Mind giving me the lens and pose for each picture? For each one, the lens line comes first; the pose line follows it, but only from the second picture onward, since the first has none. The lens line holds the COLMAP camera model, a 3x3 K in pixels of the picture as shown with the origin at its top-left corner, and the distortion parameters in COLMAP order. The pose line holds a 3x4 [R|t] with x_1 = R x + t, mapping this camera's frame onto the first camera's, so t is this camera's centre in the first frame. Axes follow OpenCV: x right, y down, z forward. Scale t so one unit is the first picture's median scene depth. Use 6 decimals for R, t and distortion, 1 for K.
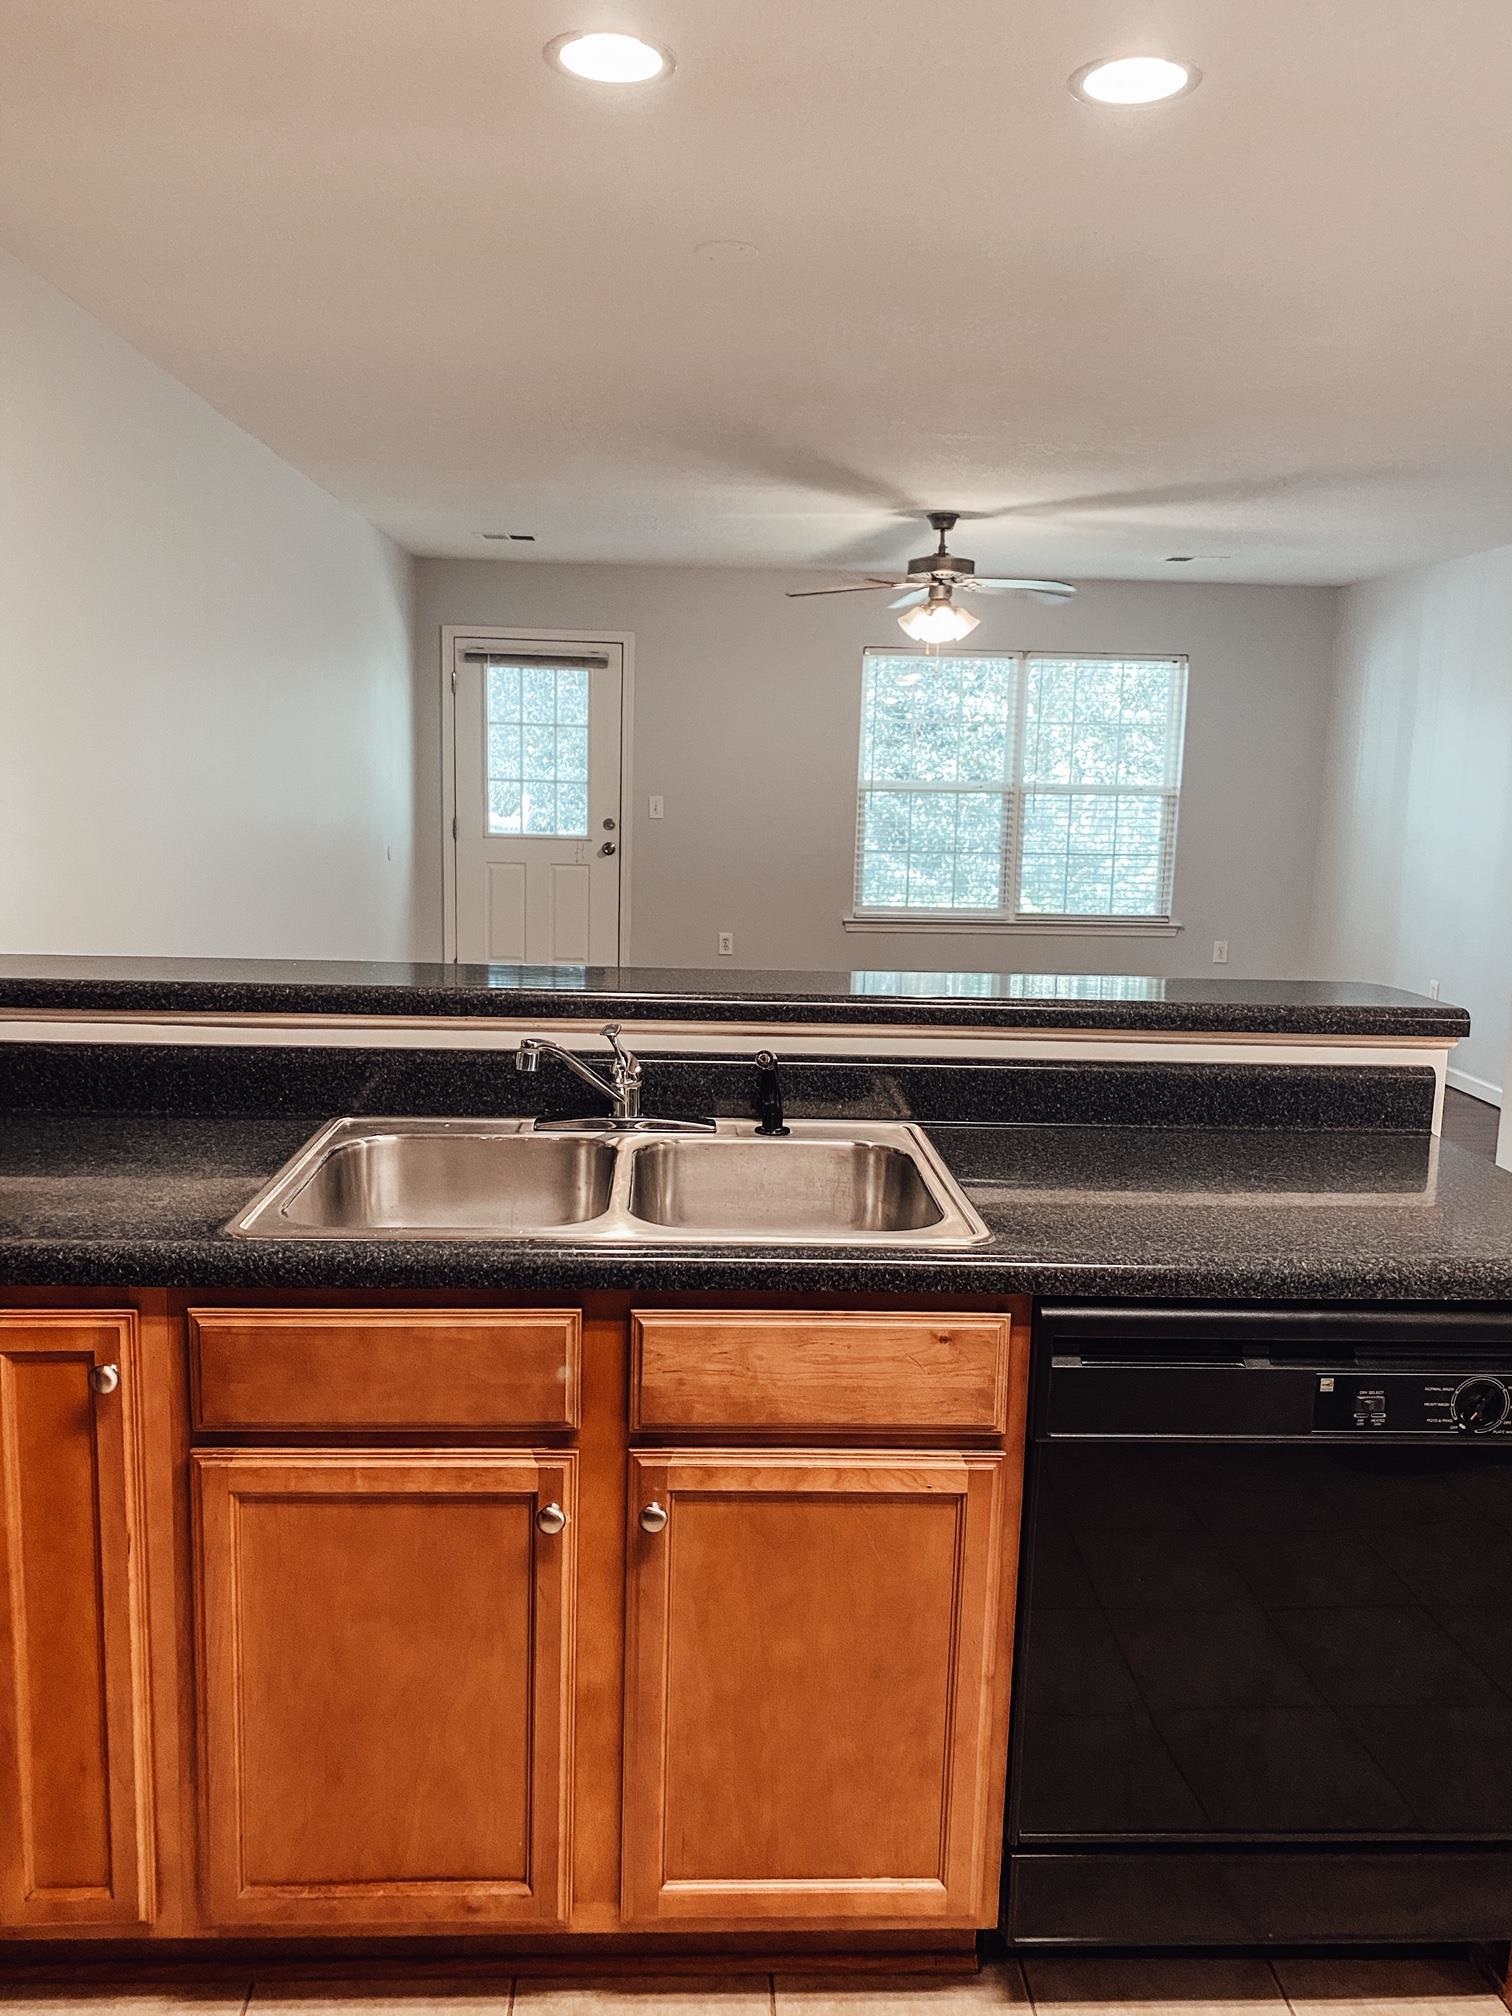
lens RADIAL K [[1705.4, 0, 756.0], [0, 1705.4, 1008.0], [0, 0, 1]] dist [0.401260, -0.000716]
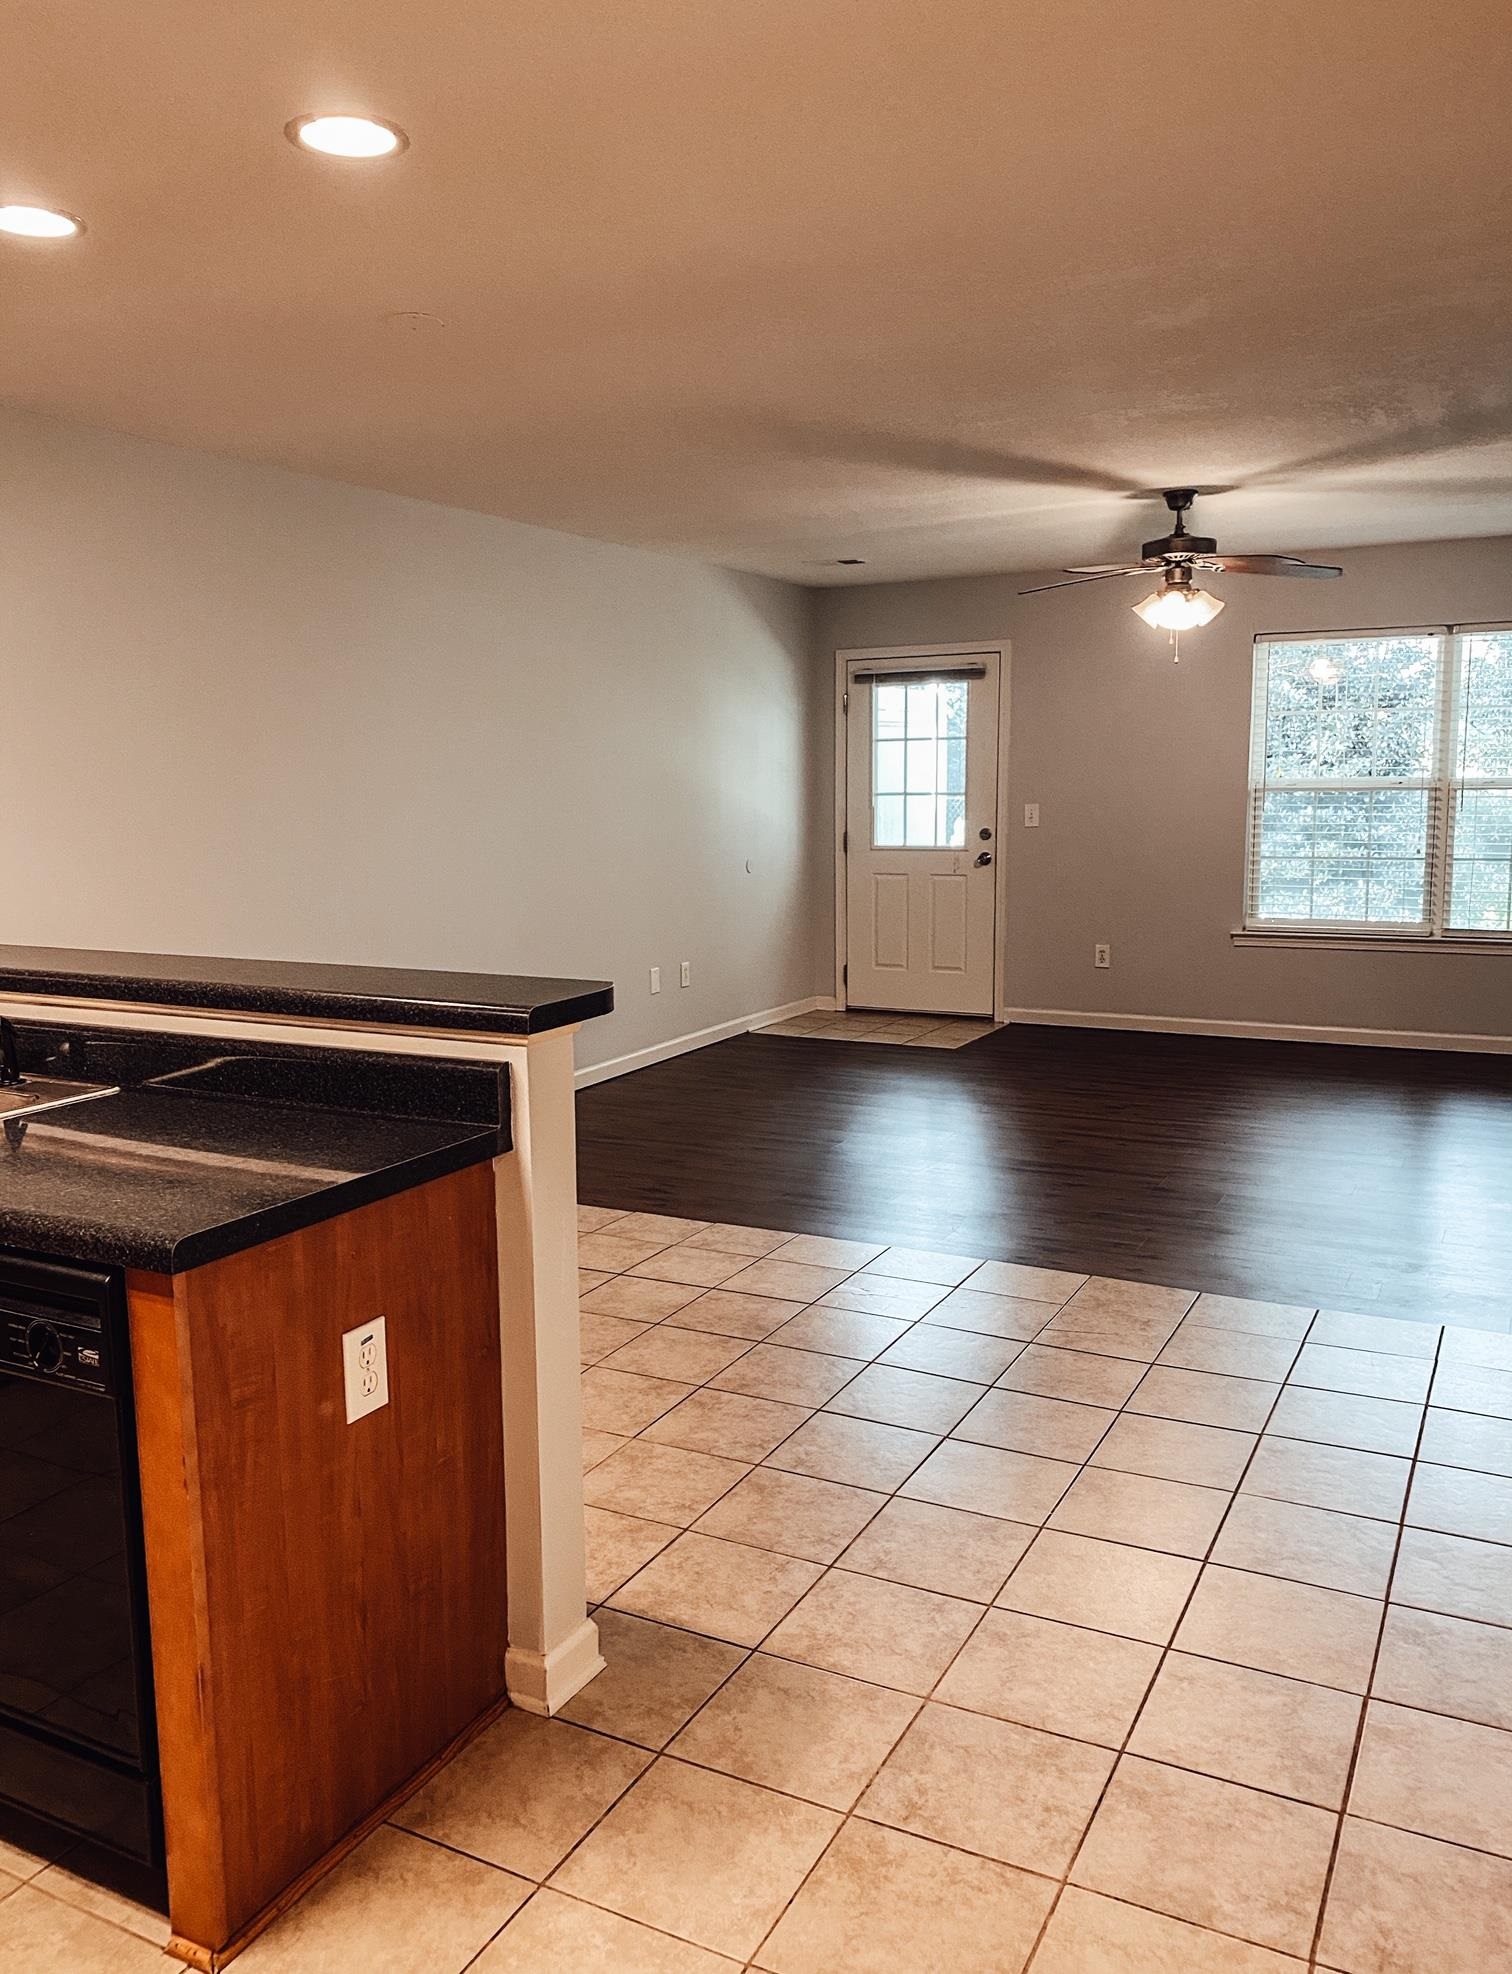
lens RADIAL K [[1683.0, 0, 758.6], [0, 1683.0, 1024.9], [0, 0, 1]] dist [0.307027, -0.002641]
pose [[0.884398, 0.047326, -0.464328, 0.270186], [-0.048528, 0.998778, 0.009367, 0.001377], [0.464204, 0.014249, 0.885614, 0.064607]]
